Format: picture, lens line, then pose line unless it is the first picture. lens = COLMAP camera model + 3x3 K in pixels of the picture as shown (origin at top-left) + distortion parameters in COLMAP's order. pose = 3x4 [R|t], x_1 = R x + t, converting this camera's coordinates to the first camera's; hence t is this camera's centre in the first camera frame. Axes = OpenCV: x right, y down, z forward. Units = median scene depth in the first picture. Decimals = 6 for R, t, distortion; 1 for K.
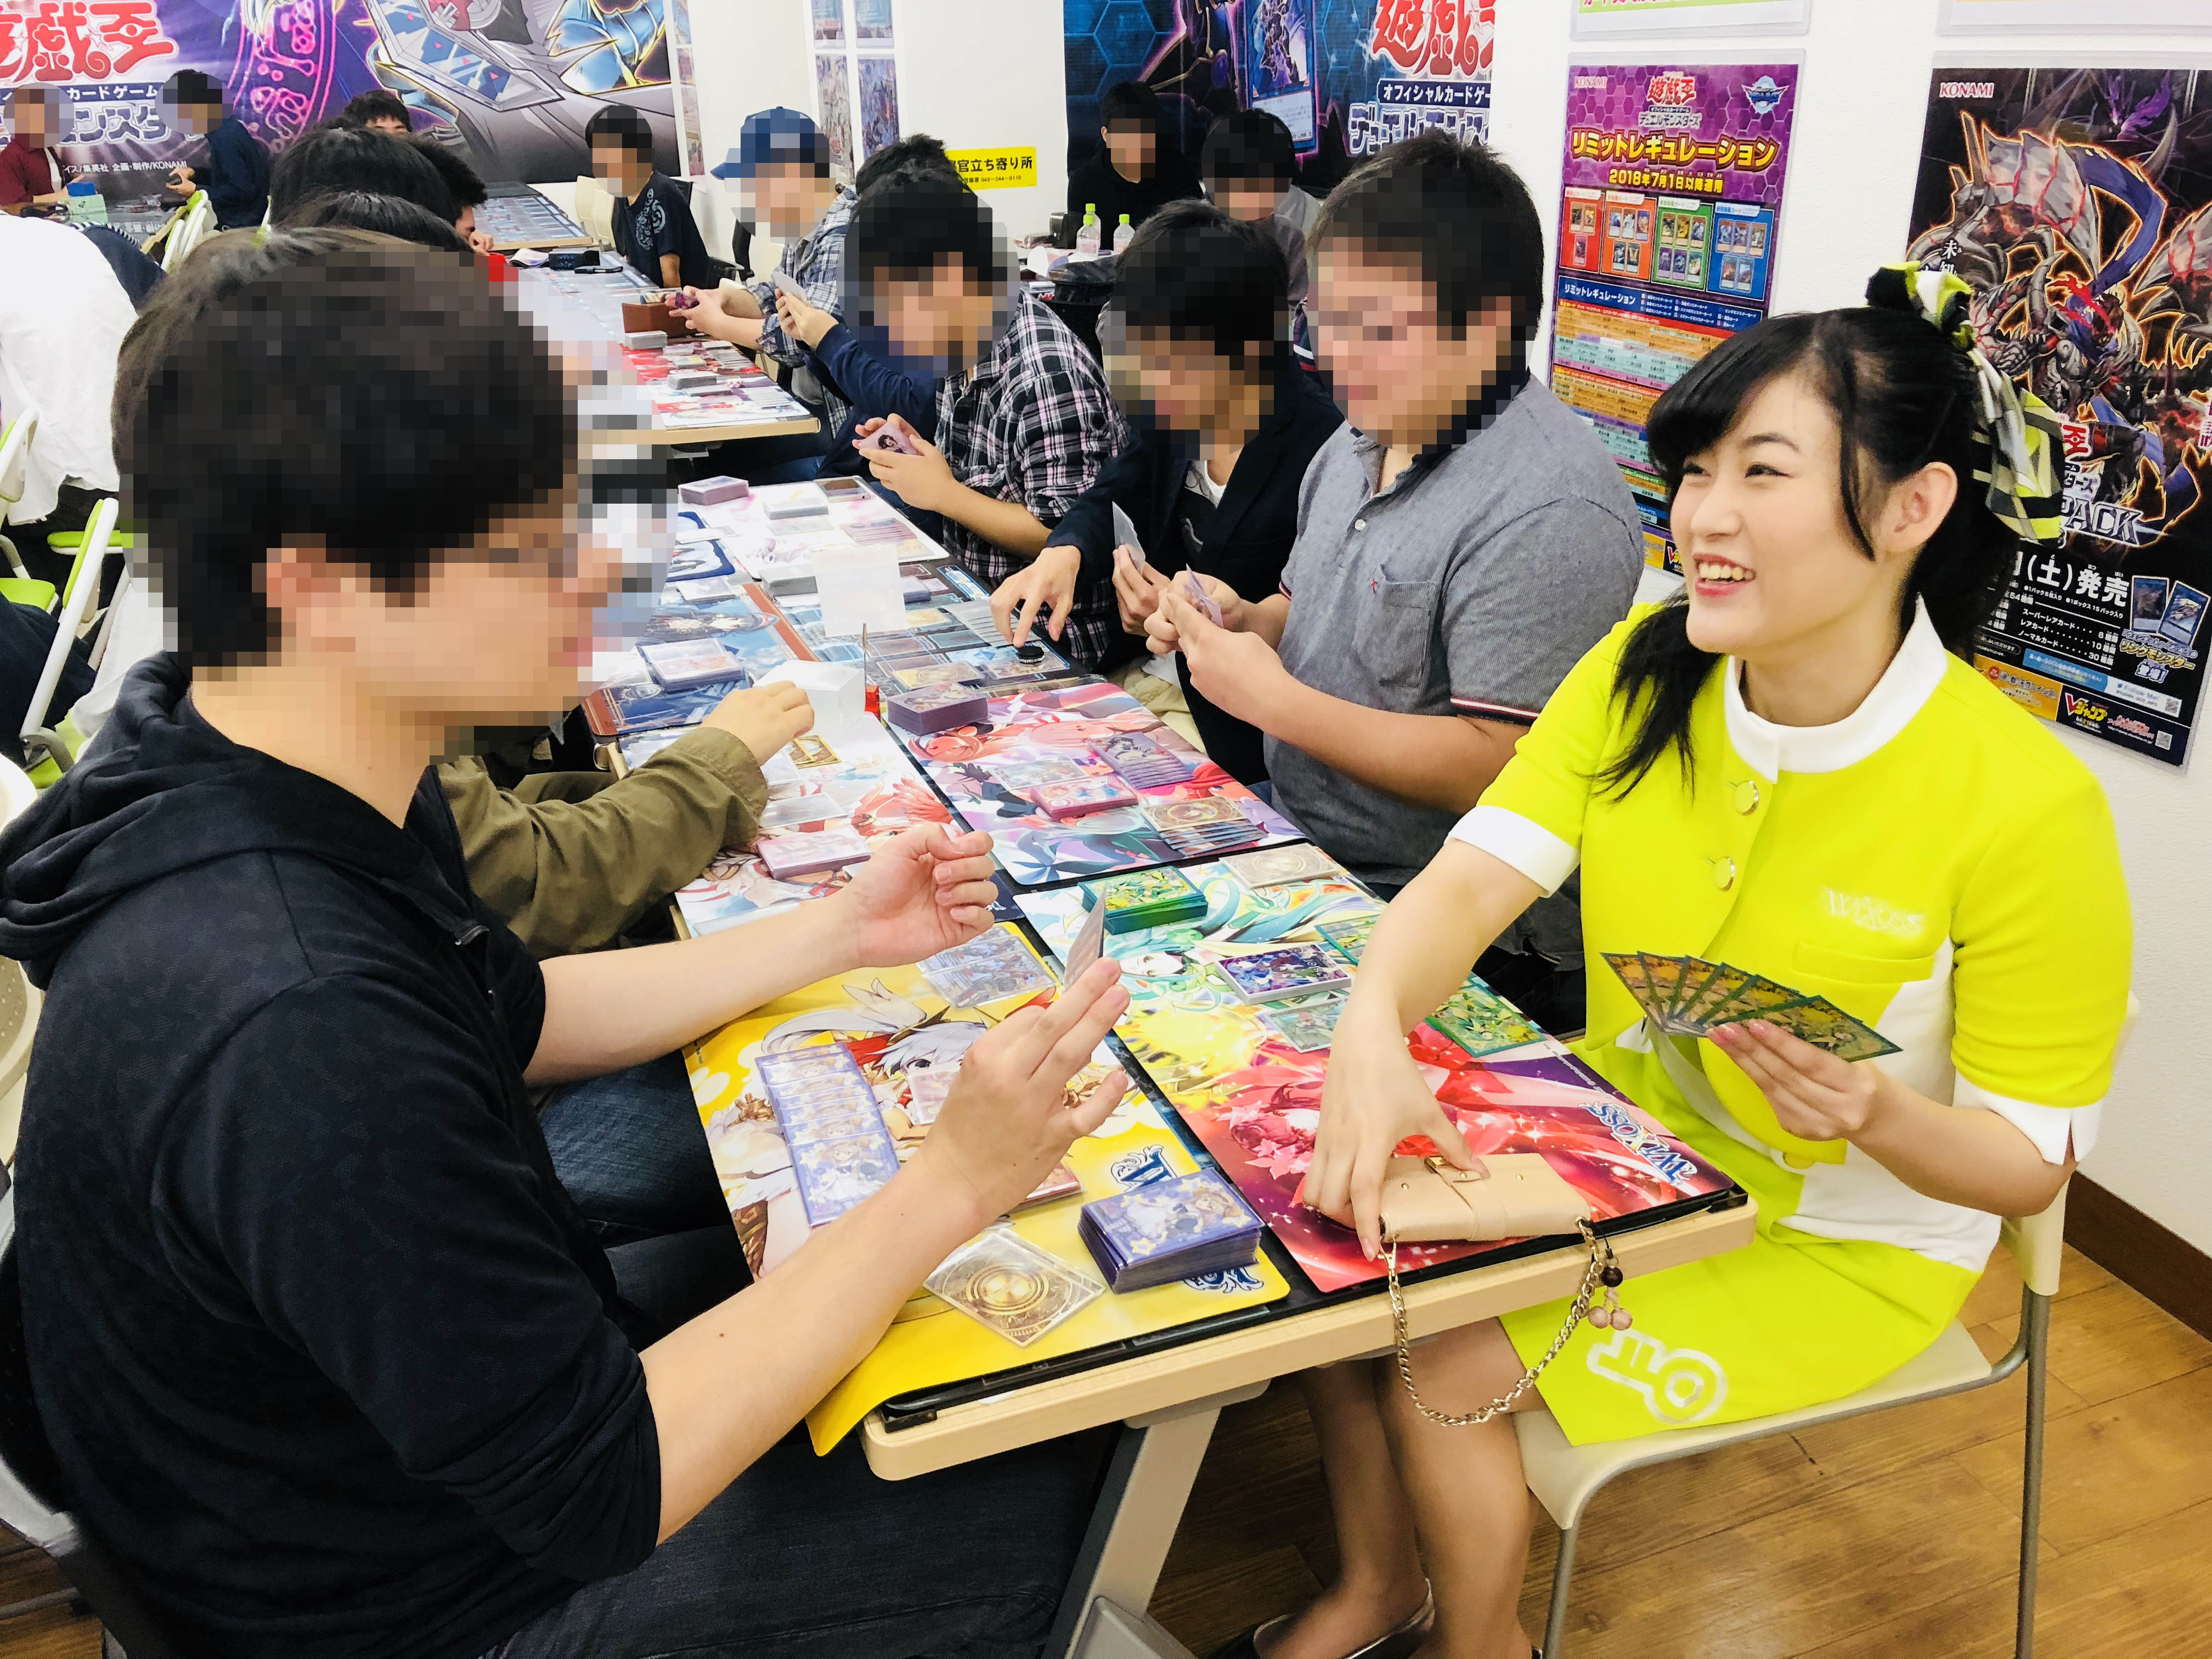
lens RADIAL K [[1789.4, 0, 1105.9], [0, 1789.4, 795.9], [0, 0, 1]] dist [0.054759, -0.080291]
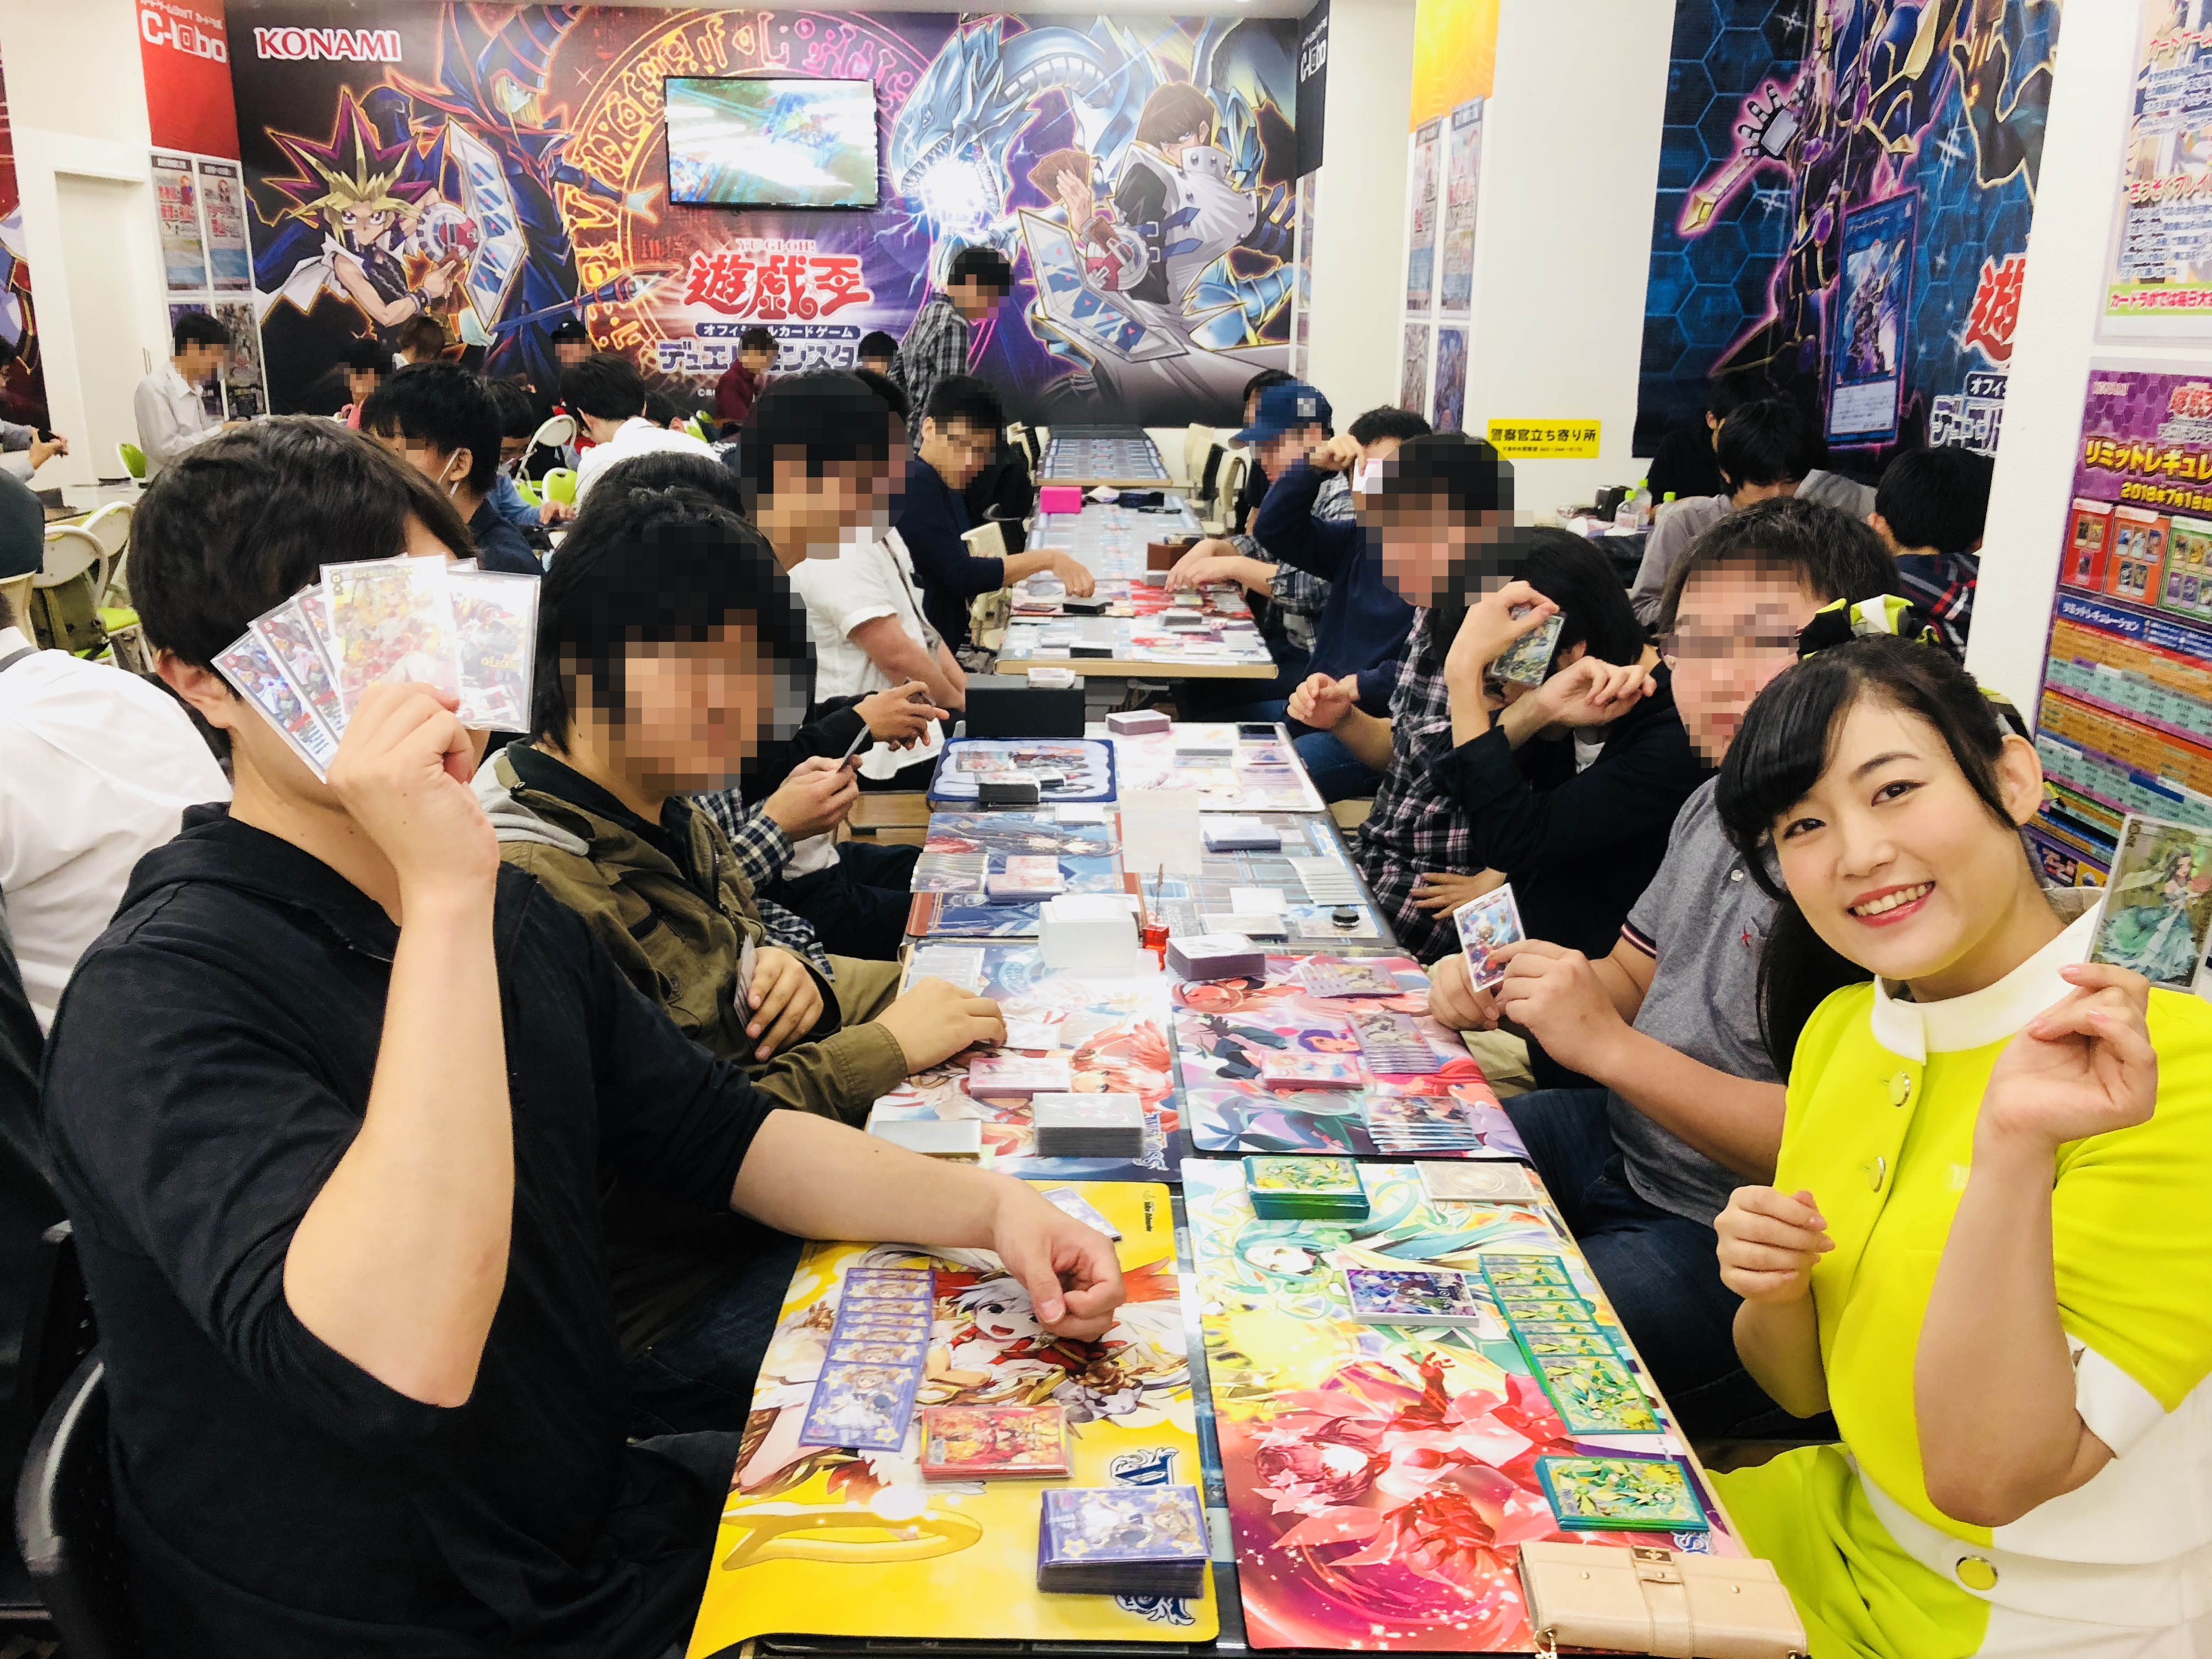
lens RADIAL K [[1801.3, 0, 1106.0], [0, 1801.3, 829.5], [0, 0, 1]] dist [0.005929, -0.002387]
pose [[0.936937, 0.129982, -0.324428, 0.118687], [-0.166306, 0.982251, -0.086745, -0.016494], [0.307395, 0.135229, 0.941924, 0.024398]]
